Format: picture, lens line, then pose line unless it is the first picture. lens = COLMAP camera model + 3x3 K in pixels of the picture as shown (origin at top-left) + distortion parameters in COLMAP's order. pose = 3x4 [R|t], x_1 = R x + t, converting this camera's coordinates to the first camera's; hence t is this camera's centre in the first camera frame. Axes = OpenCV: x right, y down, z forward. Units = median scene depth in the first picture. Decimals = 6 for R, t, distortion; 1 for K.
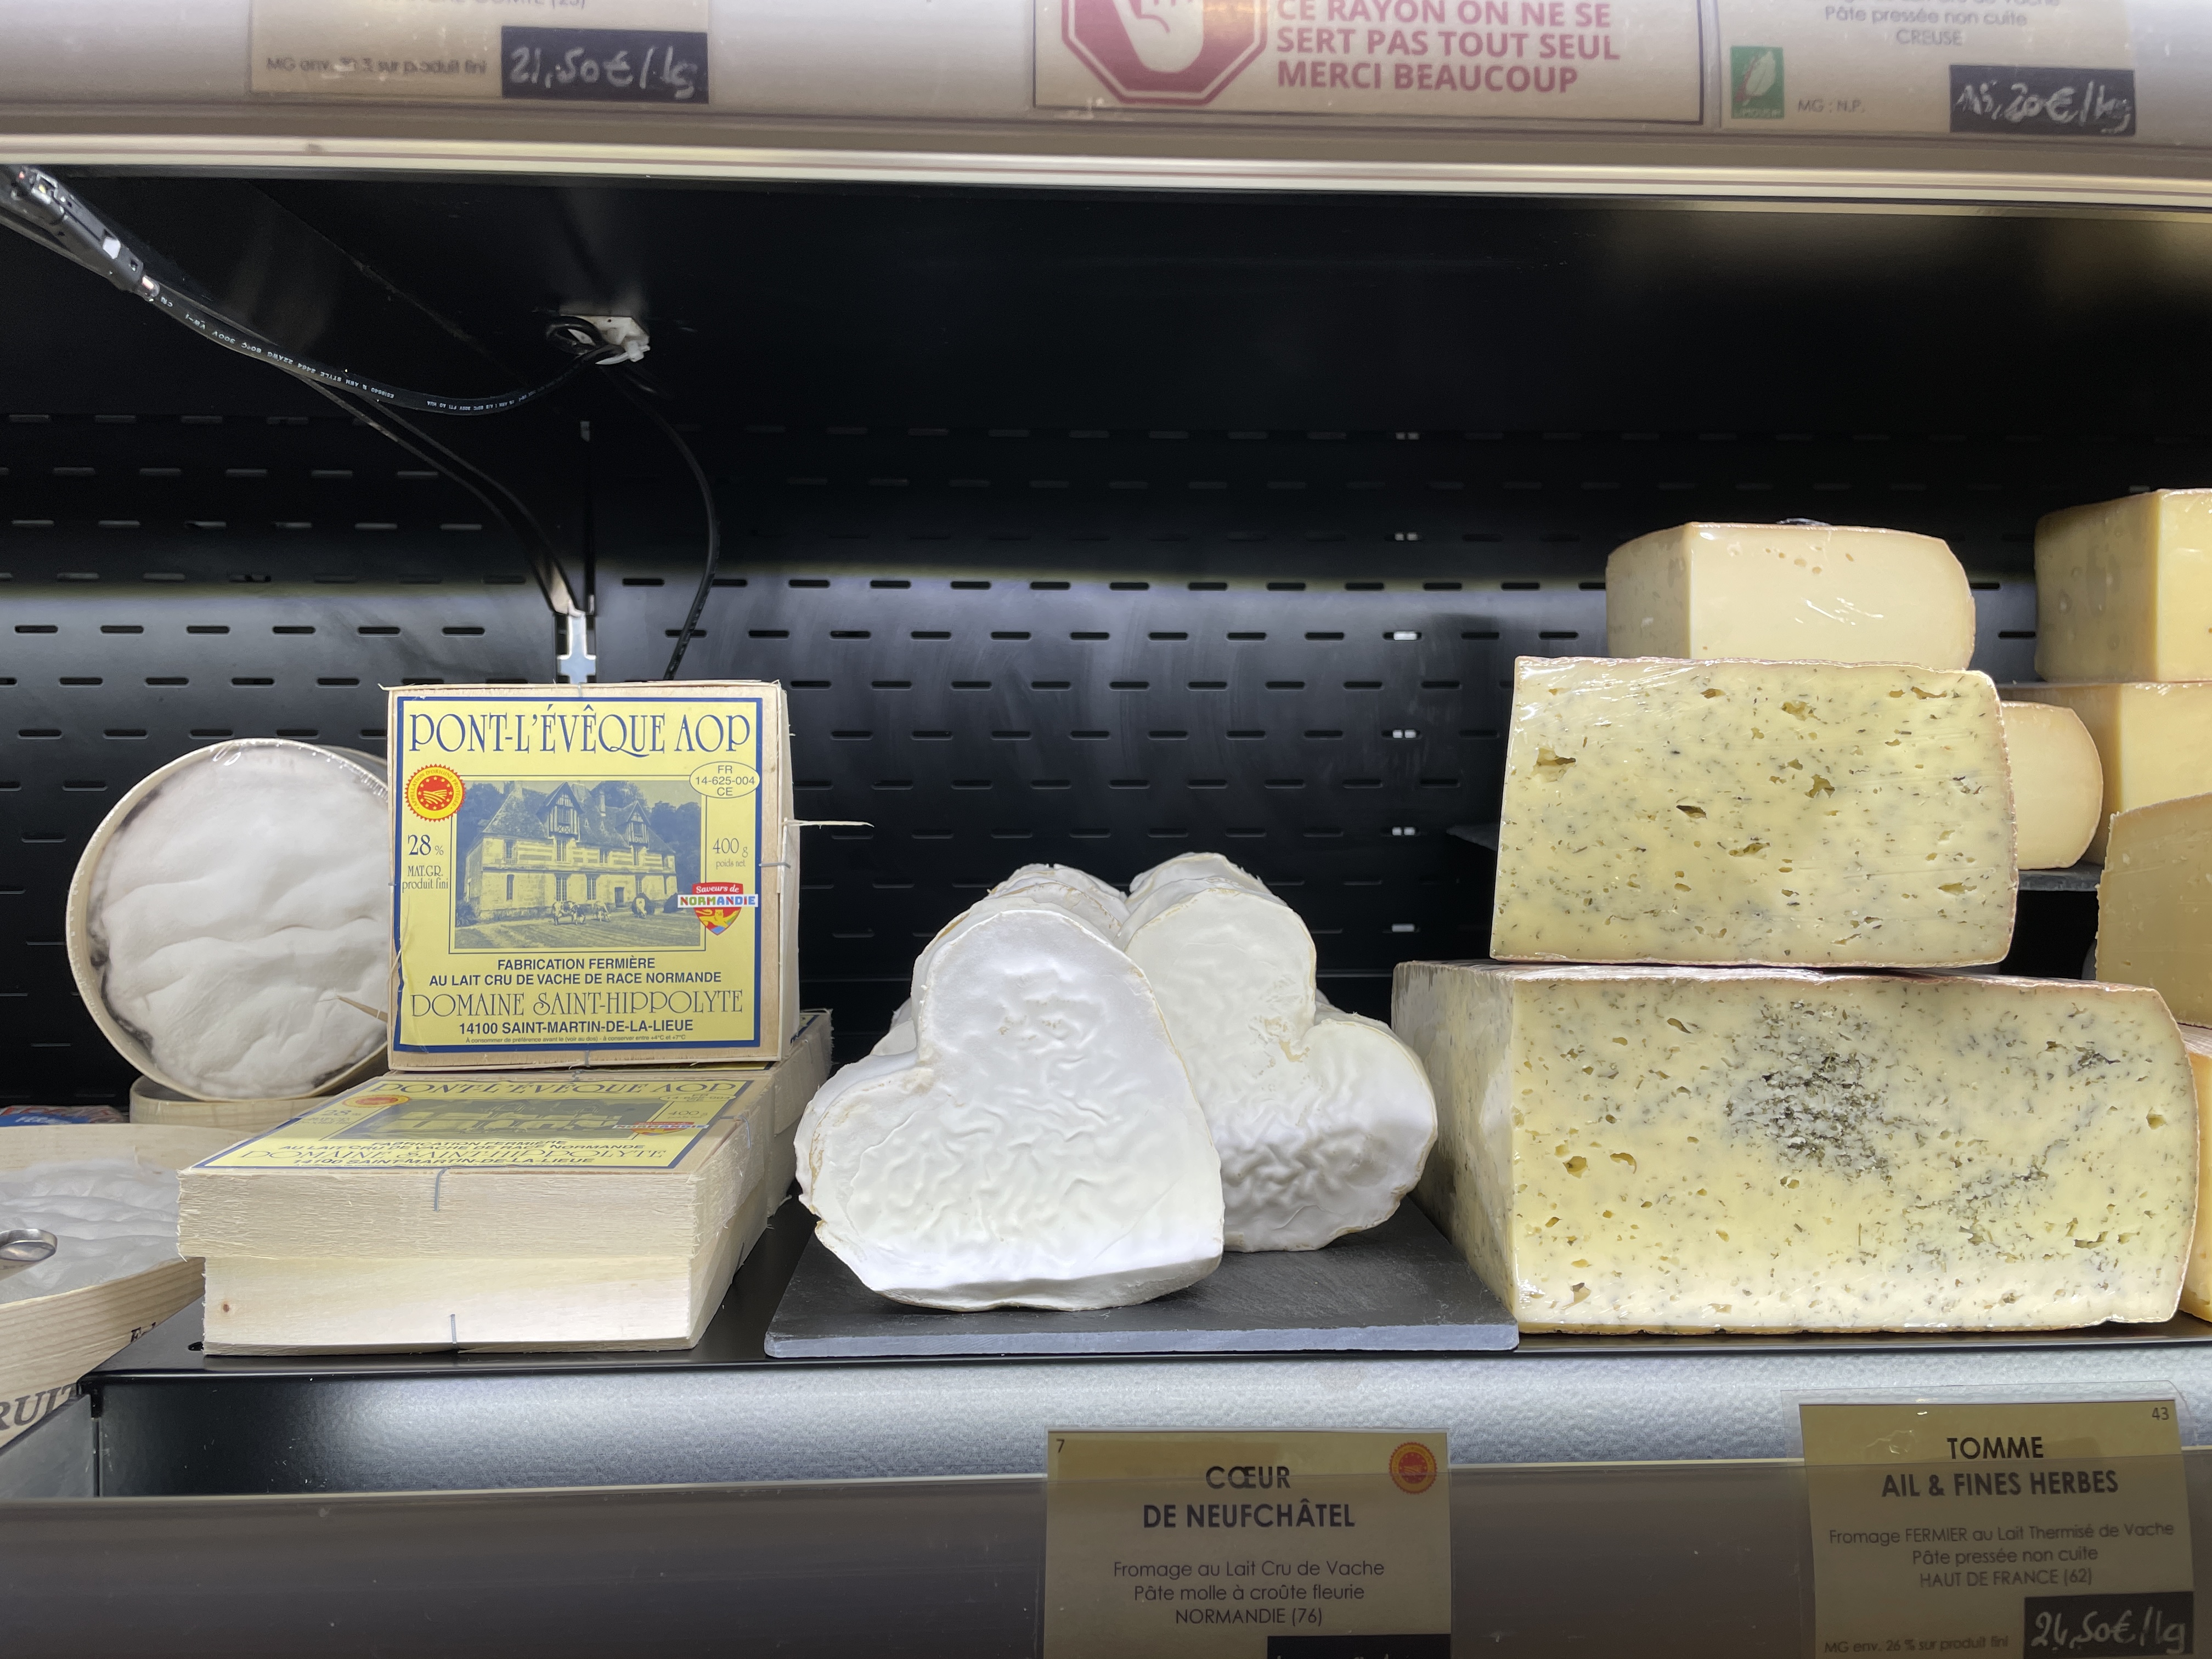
lens RADIAL K [[1697.7, 0, 1106.0], [0, 1697.7, 829.5], [0, 0, 1]] dist [0.003565, 0.000538]
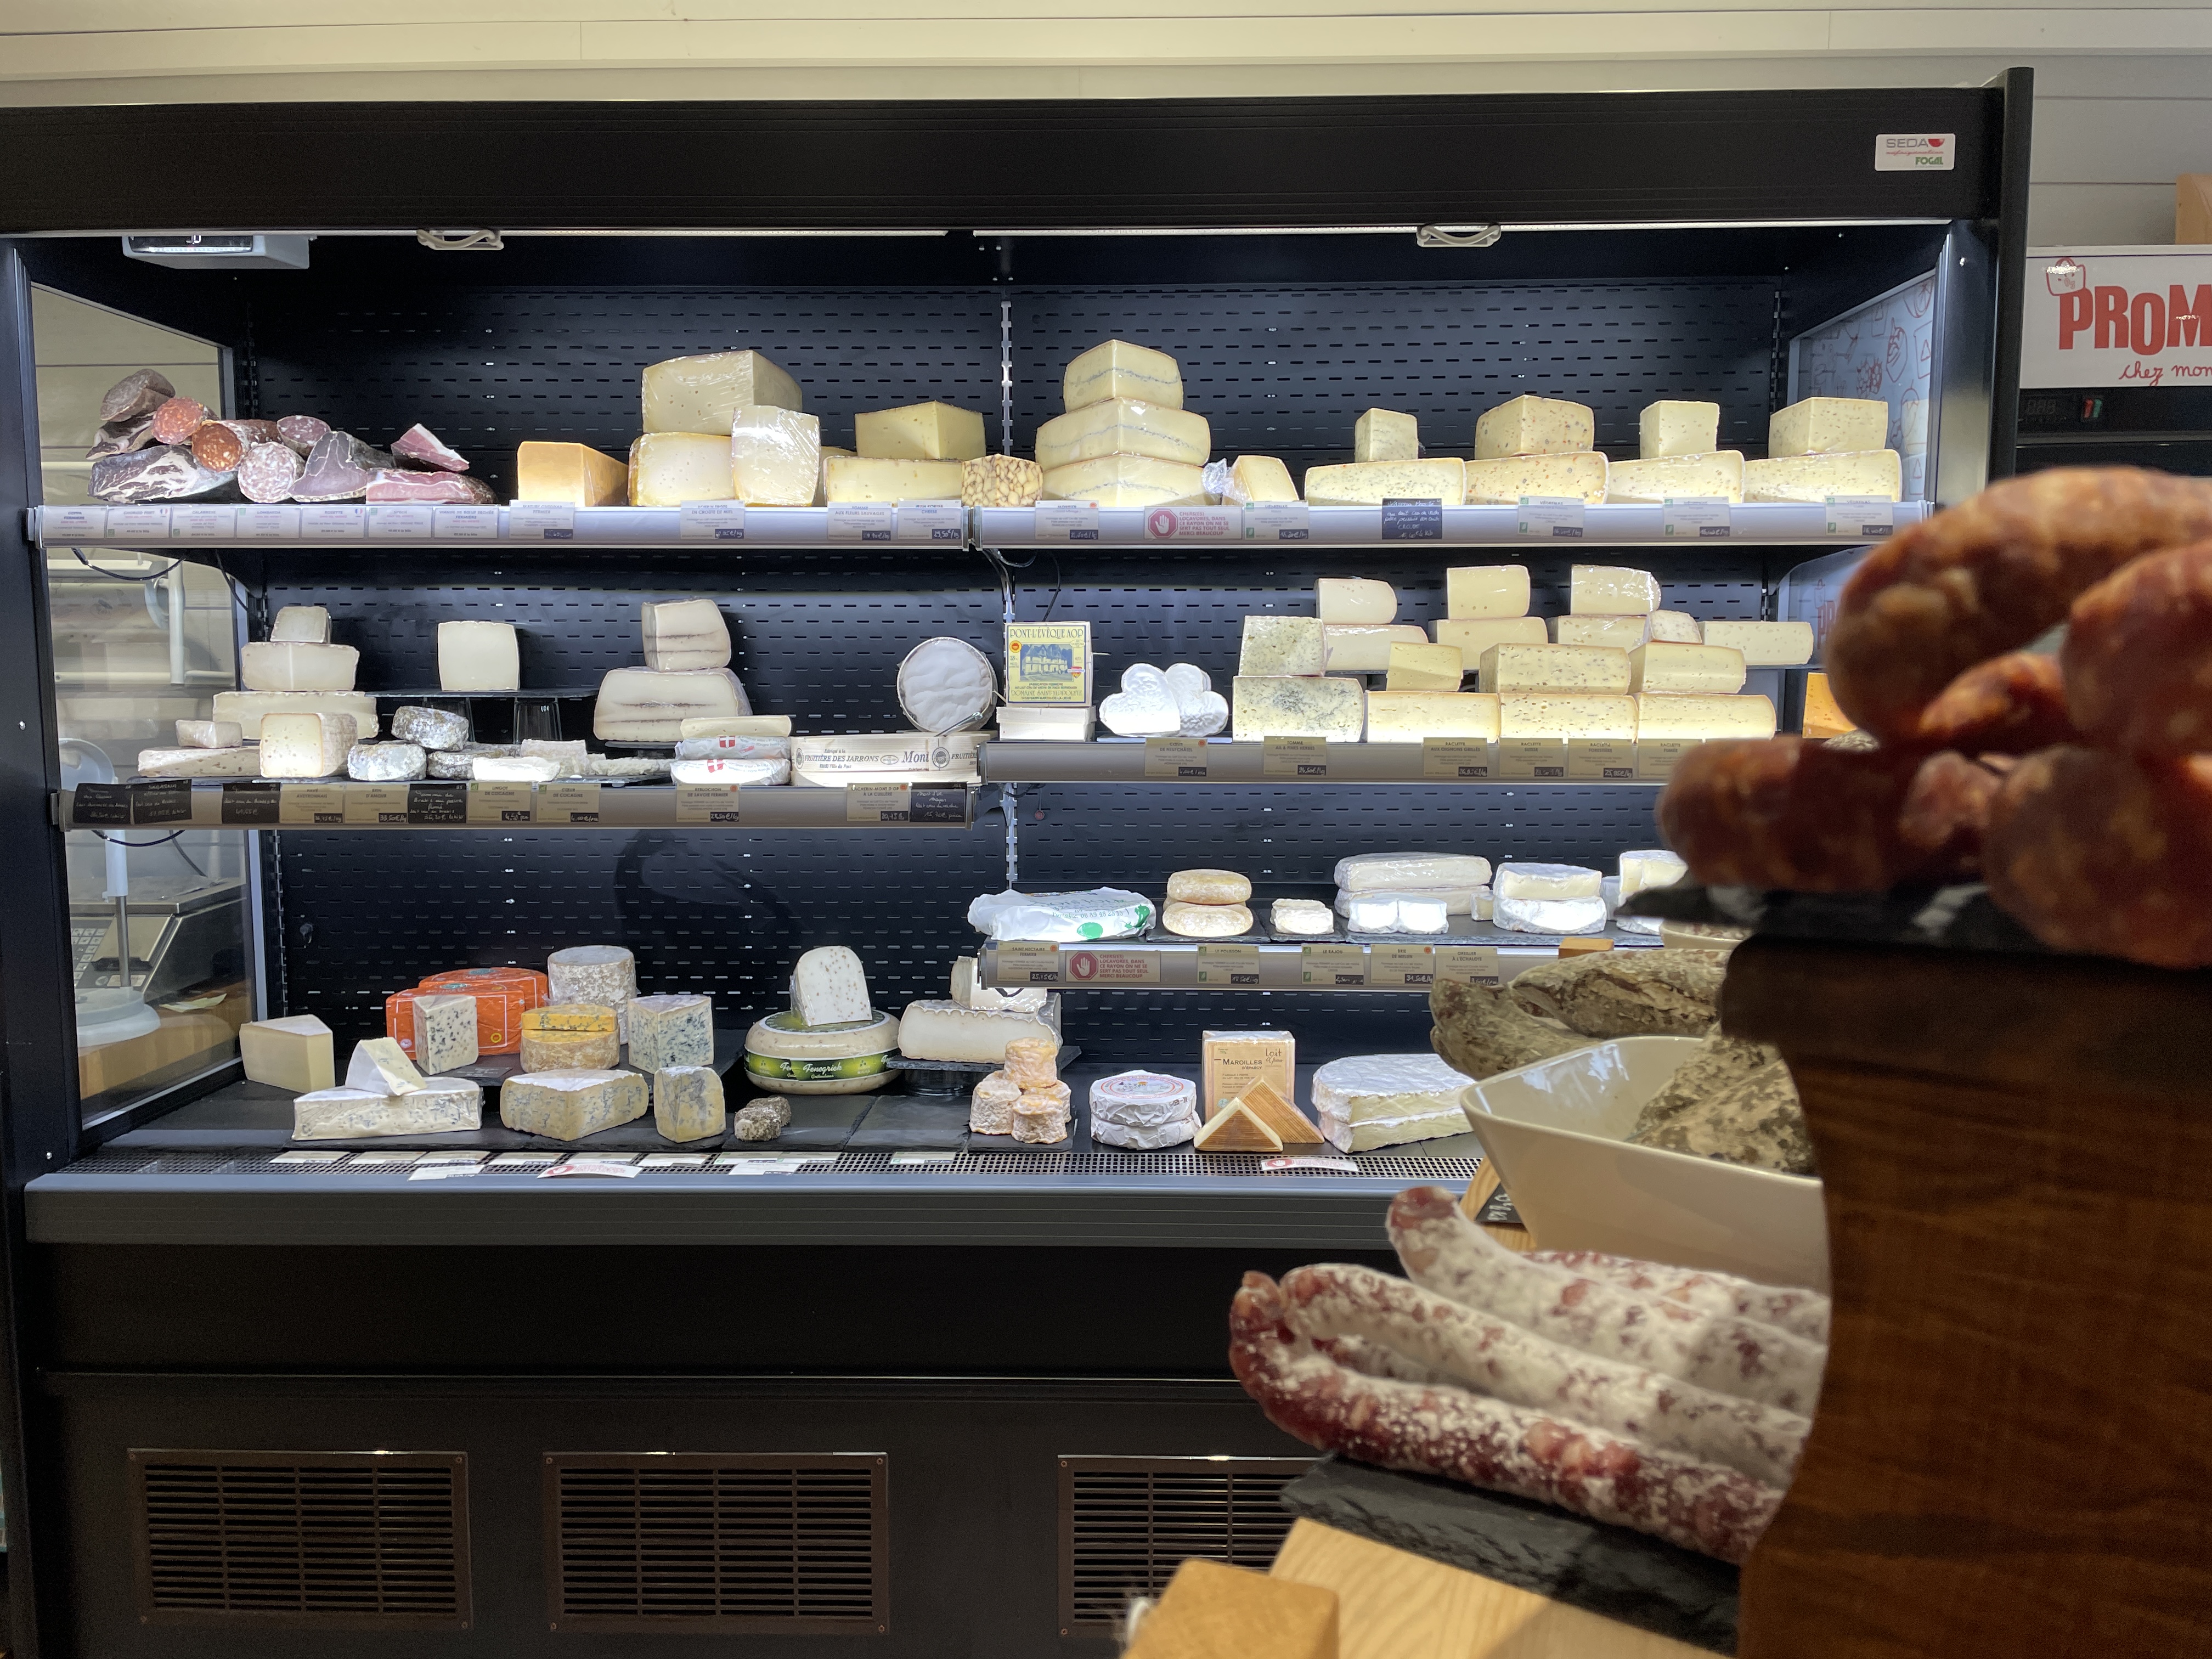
lens RADIAL K [[1670.0, 0, 1106.0], [0, 1670.0, 829.5], [0, 0, 1]] dist [0.000497, 0.000005]
pose [[0.996272, 0.006208, -0.086048, 0.244767], [-0.002680, 0.999153, 0.041060, 0.294524], [0.086230, -0.040676, 0.995445, -3.585301]]
